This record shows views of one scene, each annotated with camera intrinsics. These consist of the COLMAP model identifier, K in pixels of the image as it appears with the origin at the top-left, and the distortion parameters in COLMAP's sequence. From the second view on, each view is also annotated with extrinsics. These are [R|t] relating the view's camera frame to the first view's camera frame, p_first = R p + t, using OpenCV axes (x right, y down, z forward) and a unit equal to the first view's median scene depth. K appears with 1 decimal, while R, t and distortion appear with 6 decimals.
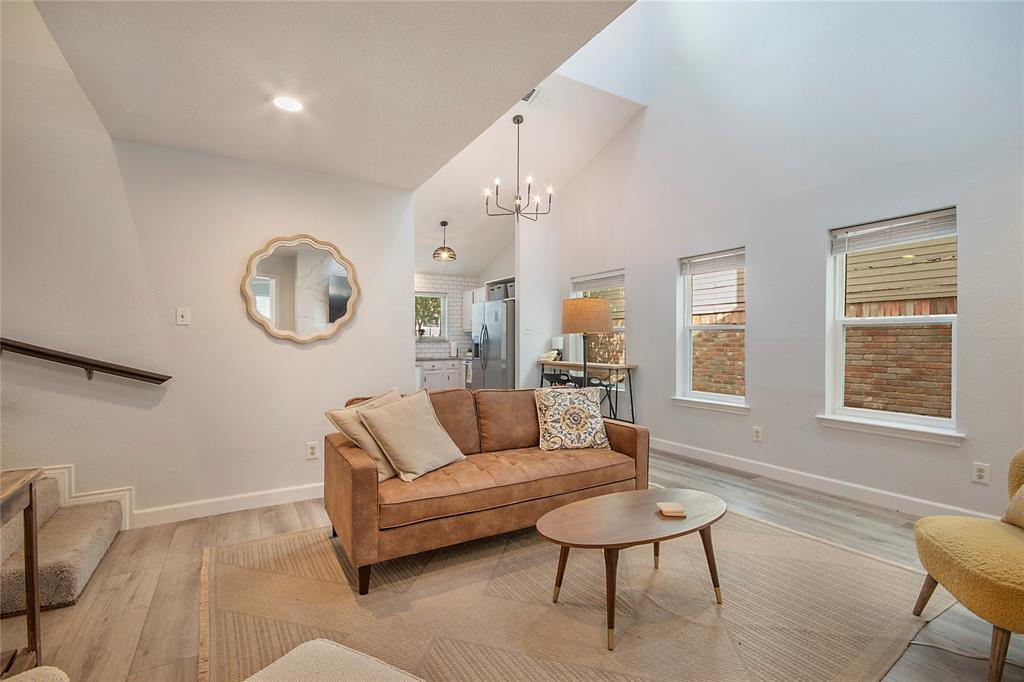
lens RADIAL K [[464.2, 0, 512.0], [0, 464.2, 341.0], [0, 0, 1]] dist [-0.020119, -0.000162]
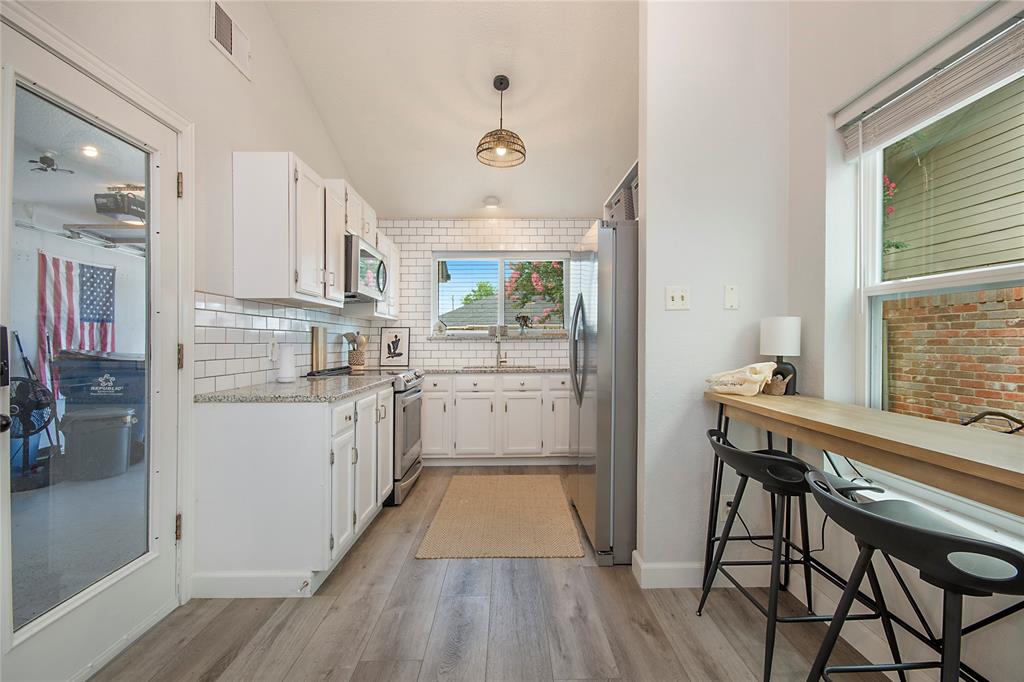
lens RADIAL K [[451.1, 0, 512.0], [0, 451.1, 341.0], [0, 0, 1]] dist [-0.002766, -0.000397]
pose [[0.863076, -0.003839, -0.505060, 0.096439], [0.003614, 0.999992, -0.001426, 0.007299], [0.505061, -0.000594, 0.863083, 0.655052]]
